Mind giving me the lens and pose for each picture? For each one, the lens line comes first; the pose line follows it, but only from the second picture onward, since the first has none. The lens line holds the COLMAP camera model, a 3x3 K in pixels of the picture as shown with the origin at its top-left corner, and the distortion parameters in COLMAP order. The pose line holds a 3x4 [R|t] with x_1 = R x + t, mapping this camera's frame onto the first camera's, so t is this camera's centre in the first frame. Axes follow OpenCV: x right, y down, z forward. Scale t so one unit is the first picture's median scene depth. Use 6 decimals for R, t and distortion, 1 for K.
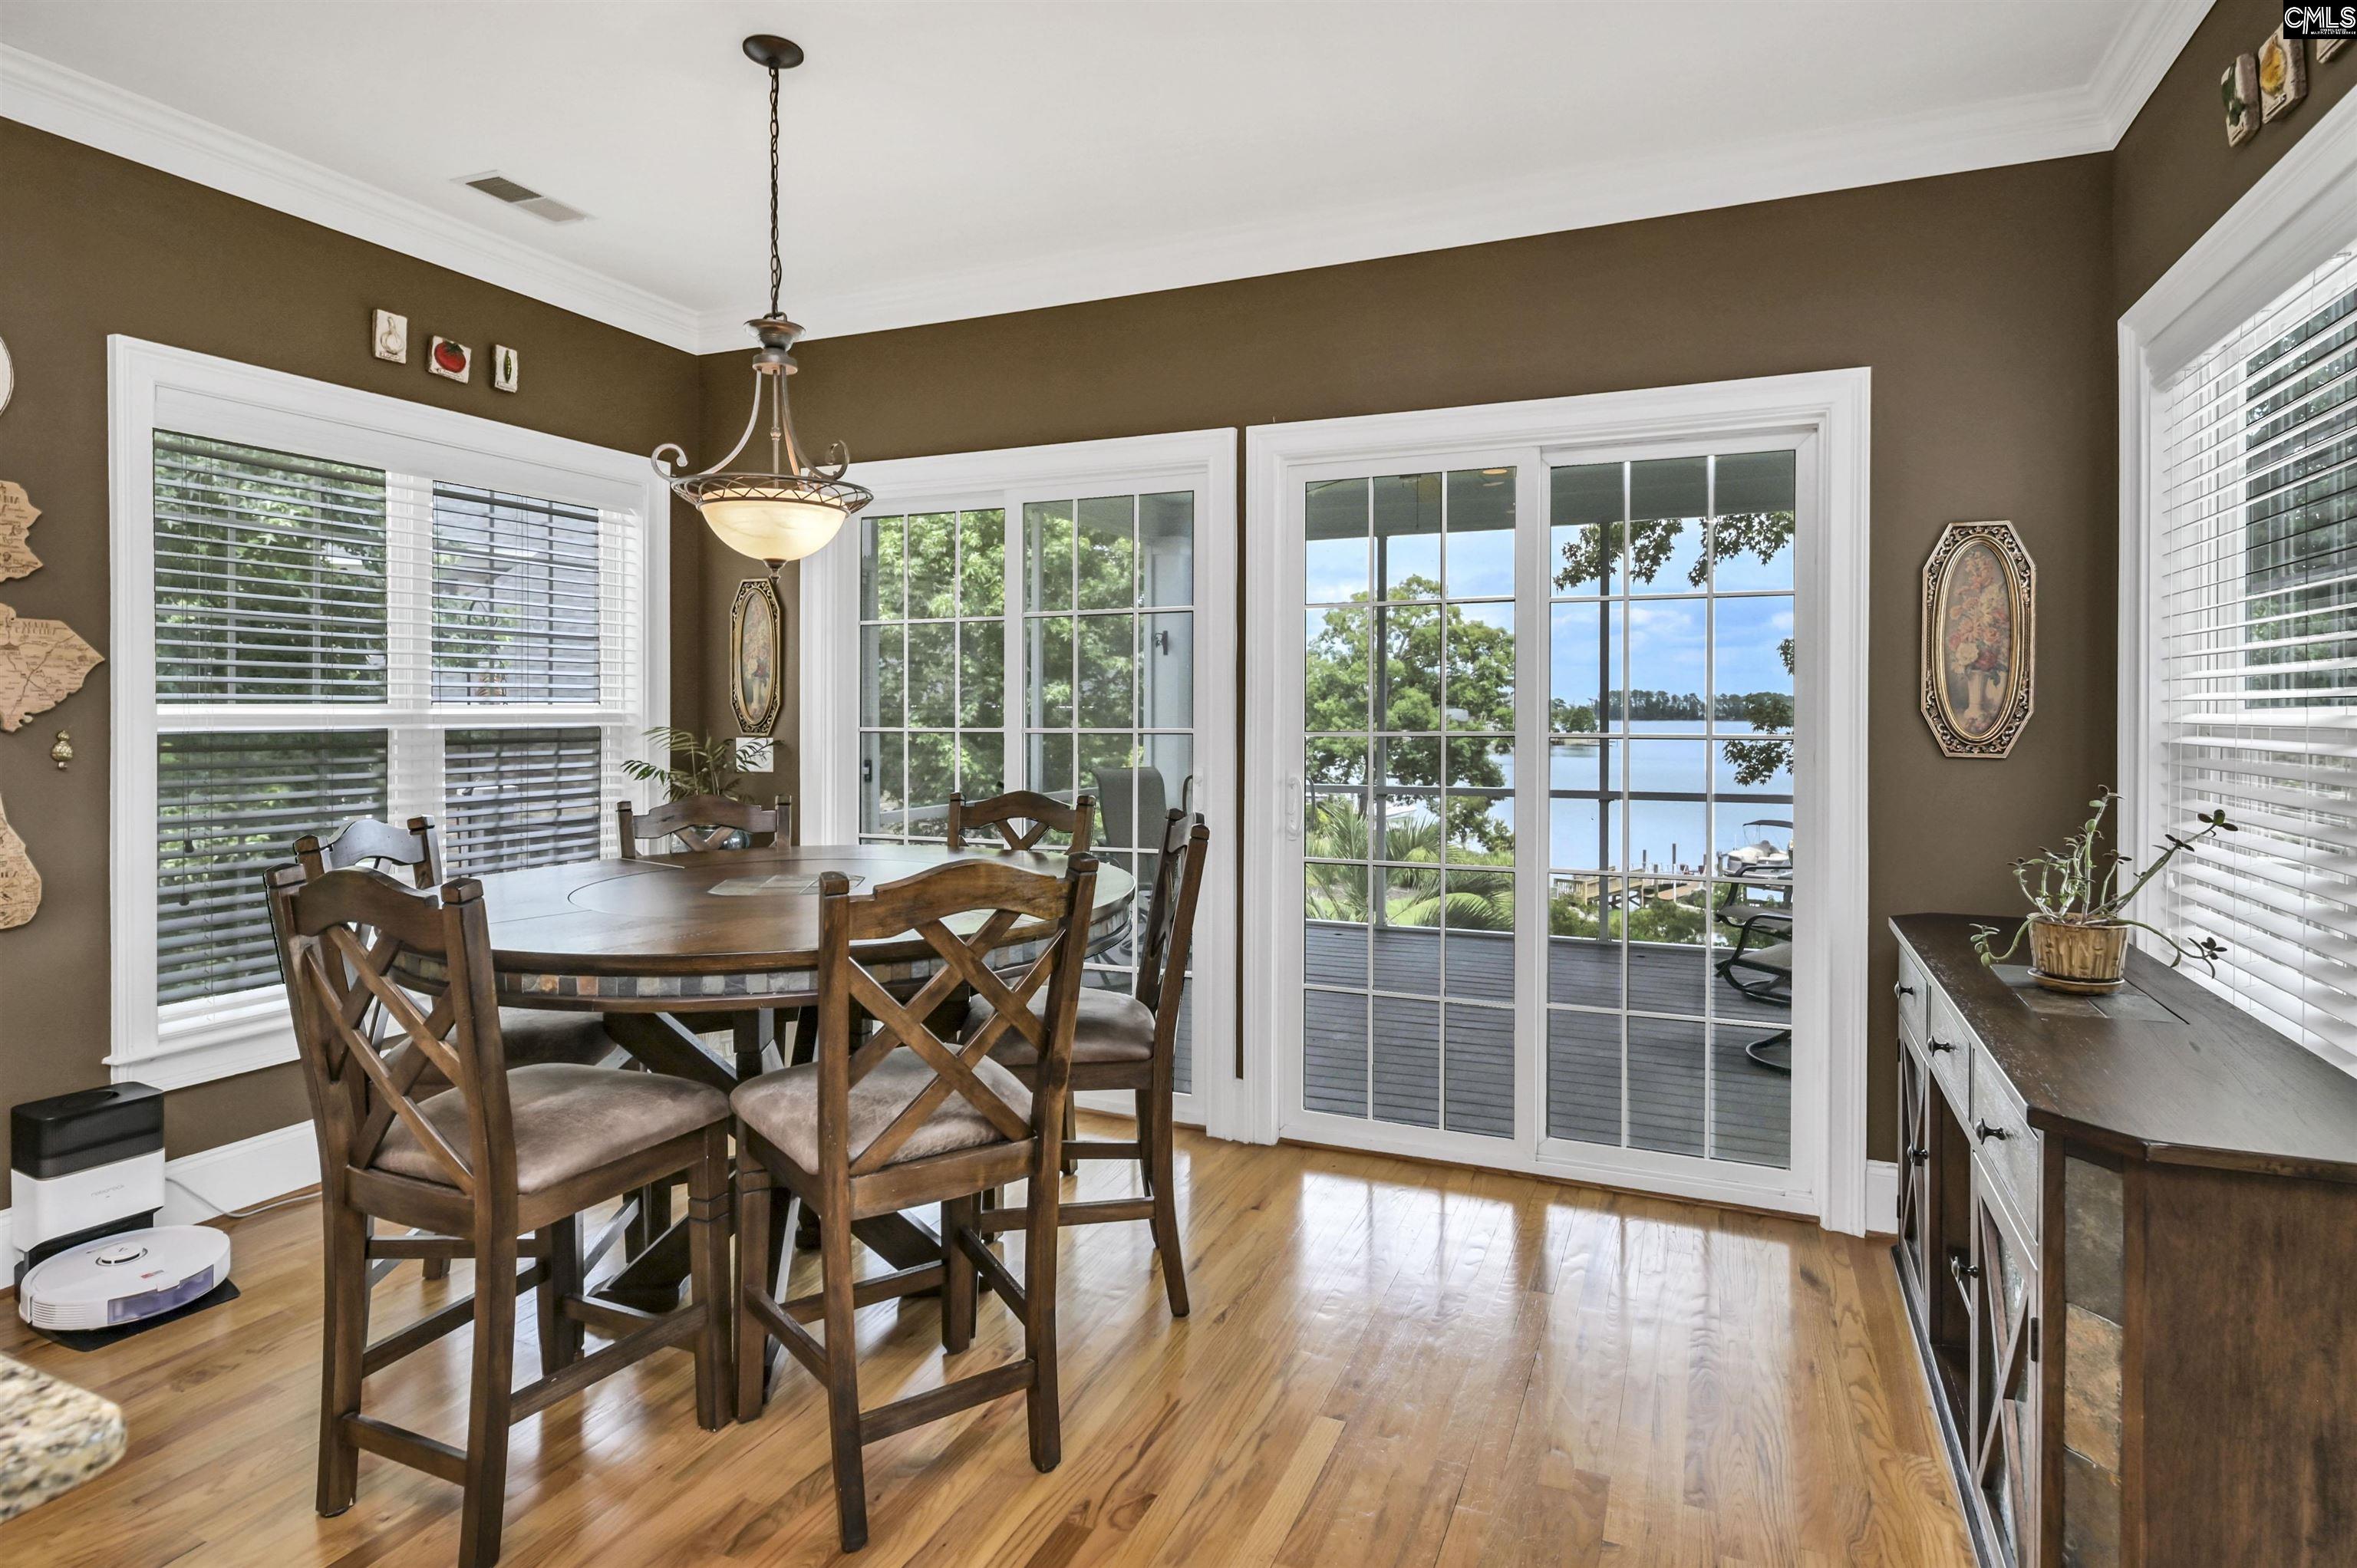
lens RADIAL K [[1240.1, 0, 1192.1], [0, 1240.1, 720.5], [0, 0, 1]] dist [-0.001184, -0.002107]
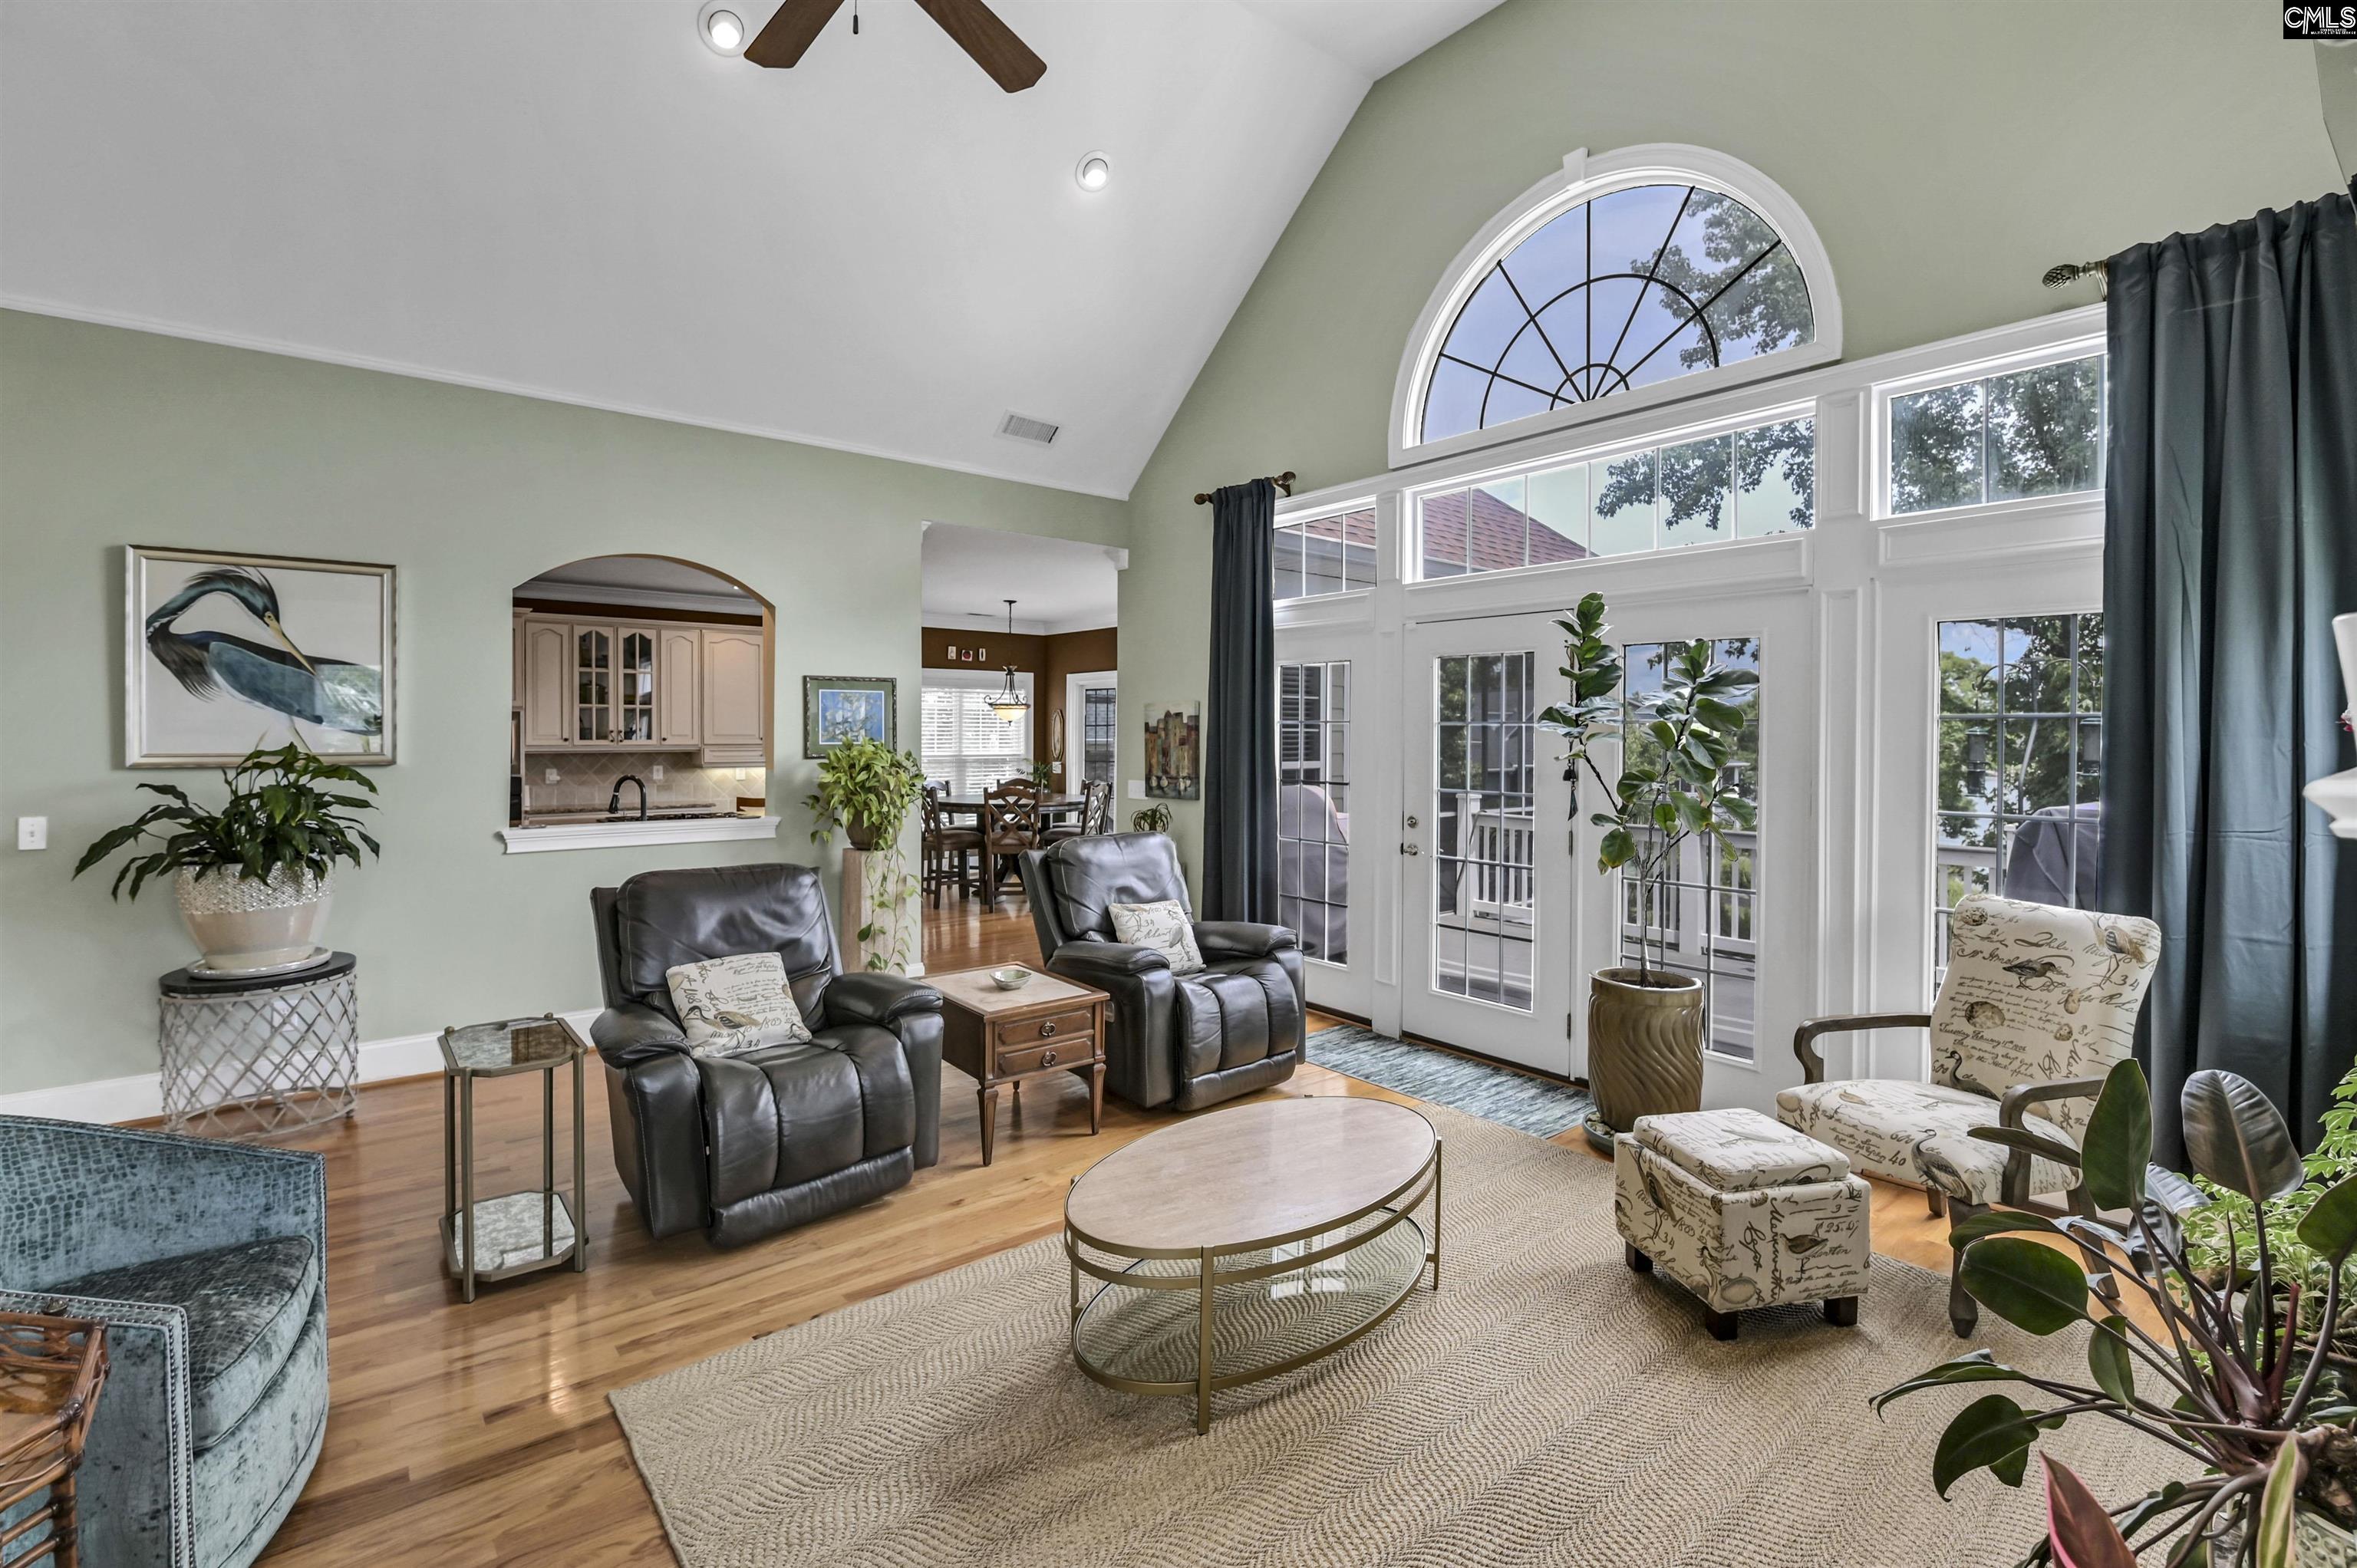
lens RADIAL K [[1050.4, 0, 1176.2], [0, 1050.4, 748.2], [0, 0, 1]] dist [-0.000898, -0.000246]
pose [[0.891612, 0.007484, -0.452738, 1.453764], [-0.005767, 0.999970, 0.005172, -0.046305], [0.452763, -0.002001, 0.891629, -1.584293]]
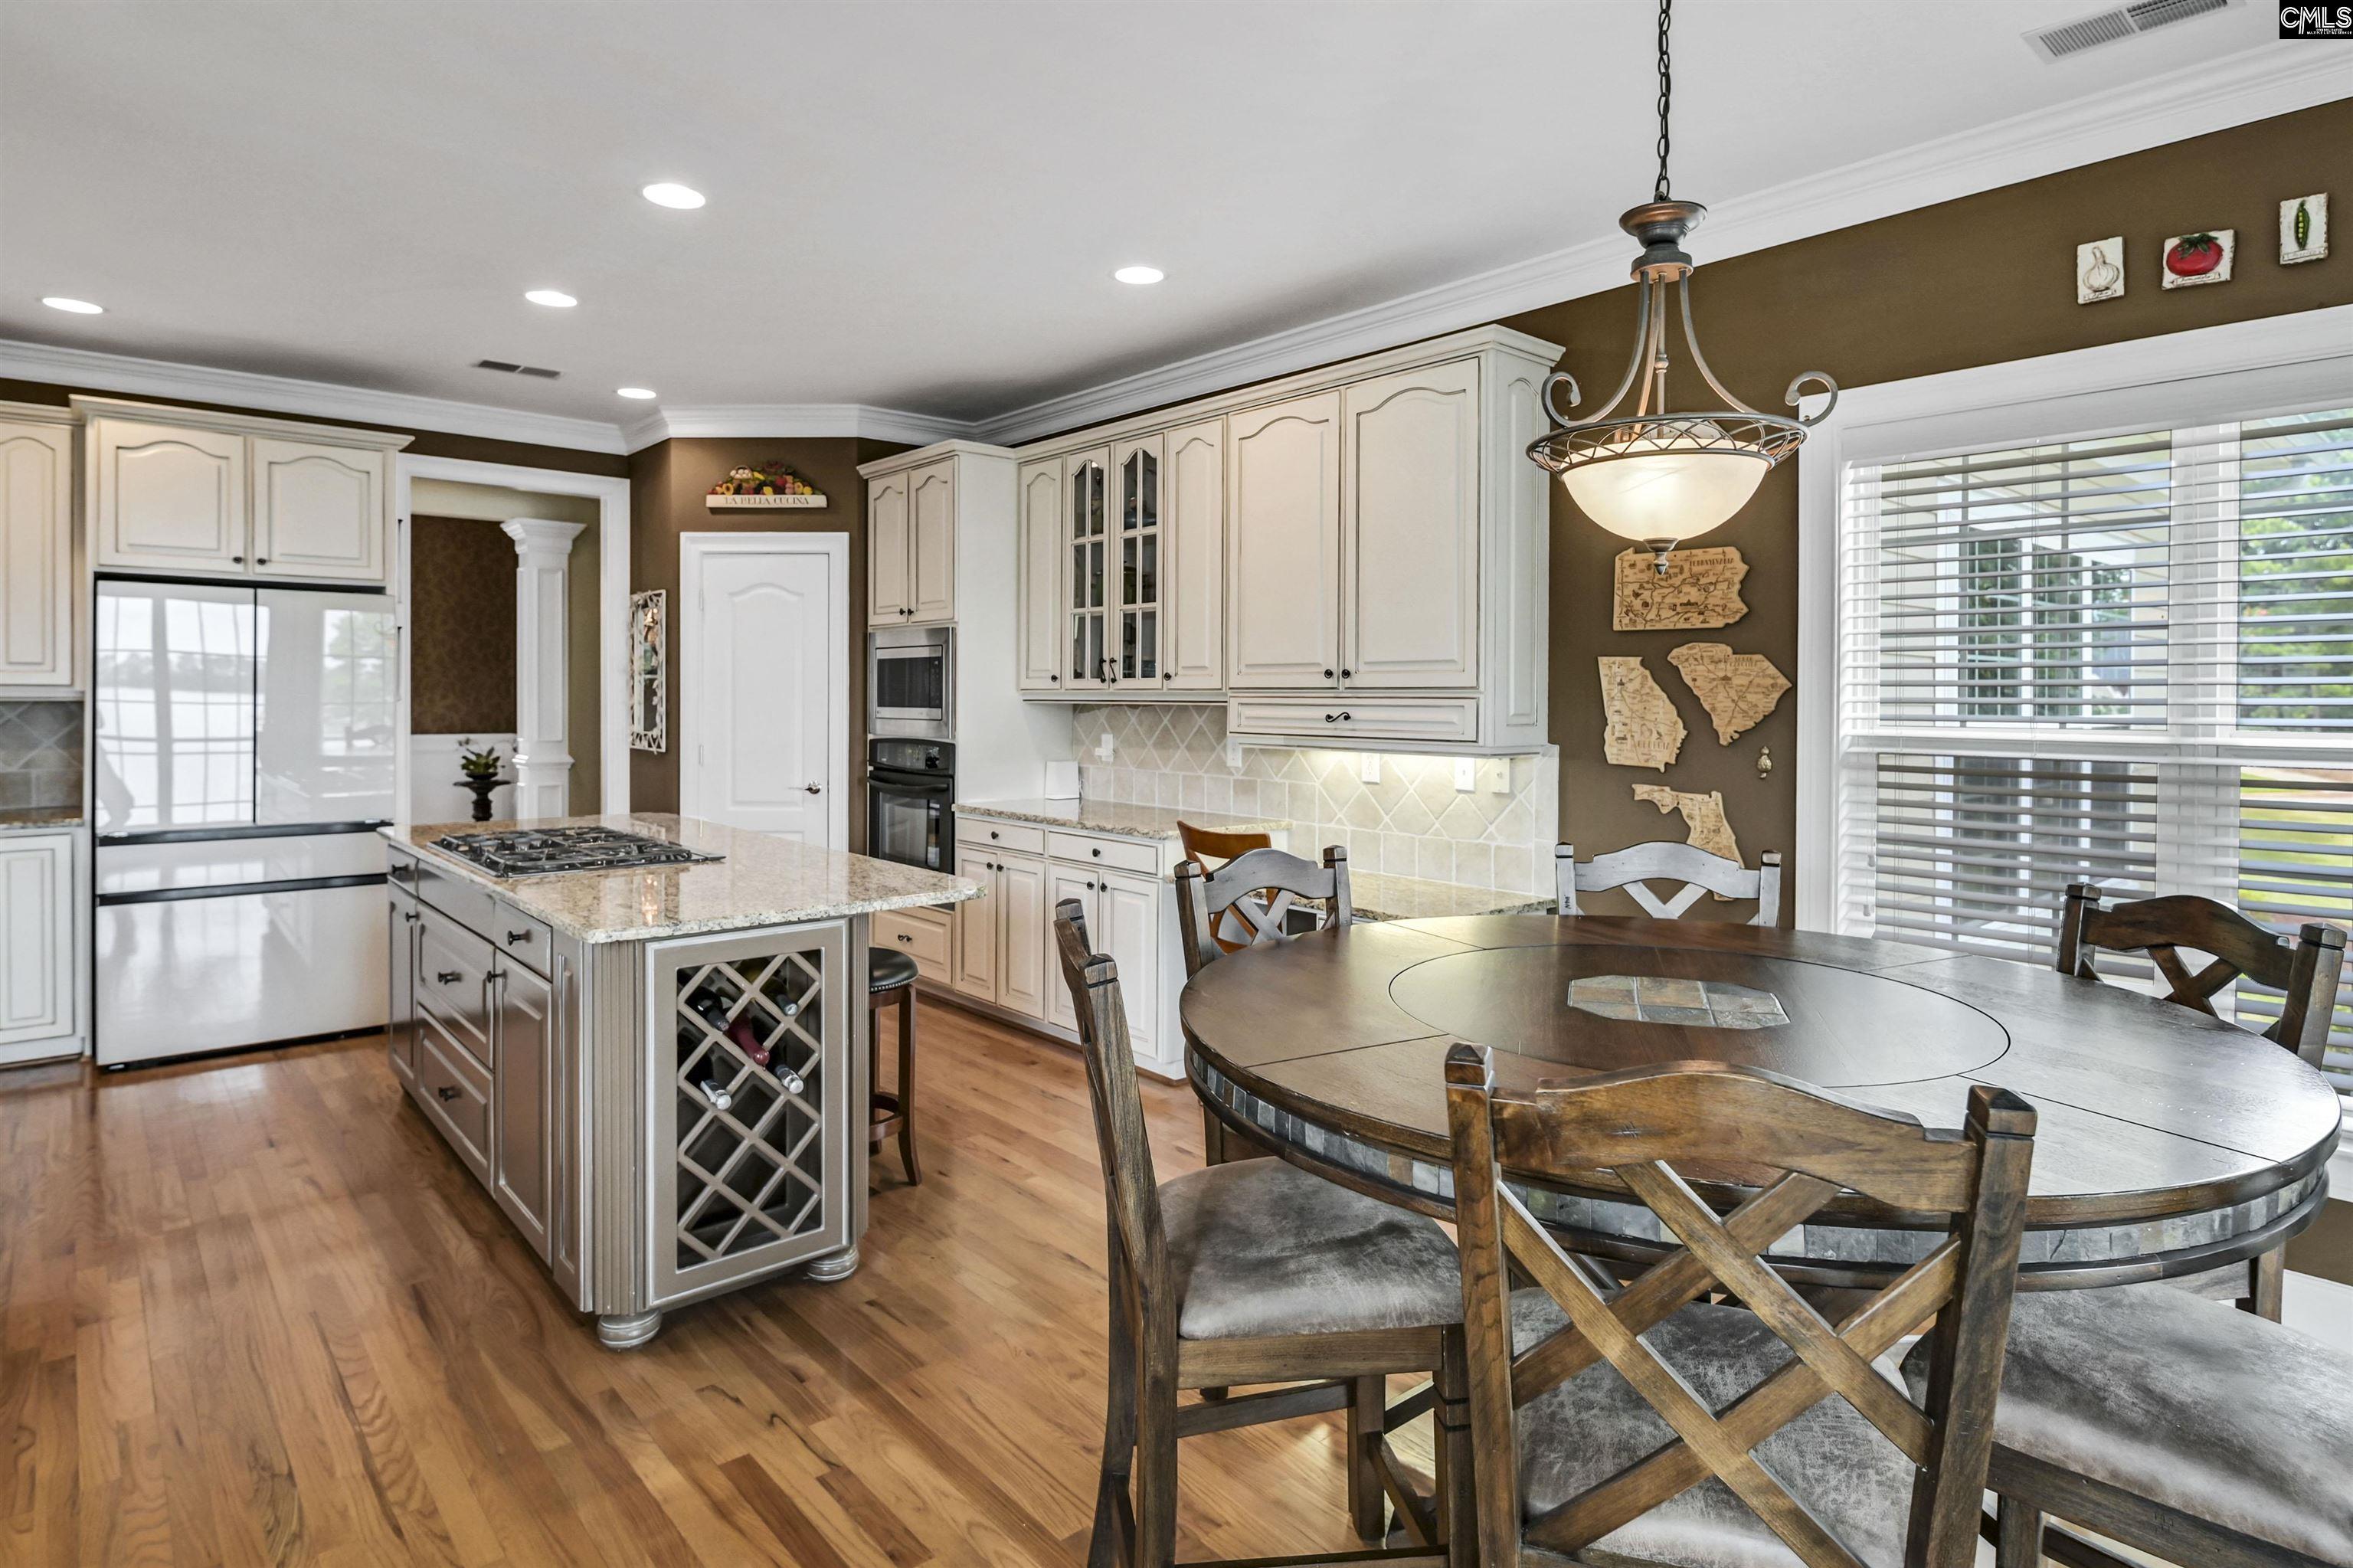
lens RADIAL K [[1238.1, 0, 1236.5], [0, 1238.1, 695.0], [0, 0, 1]] dist [-0.001184, -0.002107]
pose [[-0.405394, -0.002433, -0.914139, 0.325065], [-0.012609, 0.999916, 0.002930, -0.032600], [0.914055, 0.012714, -0.405390, 0.858137]]
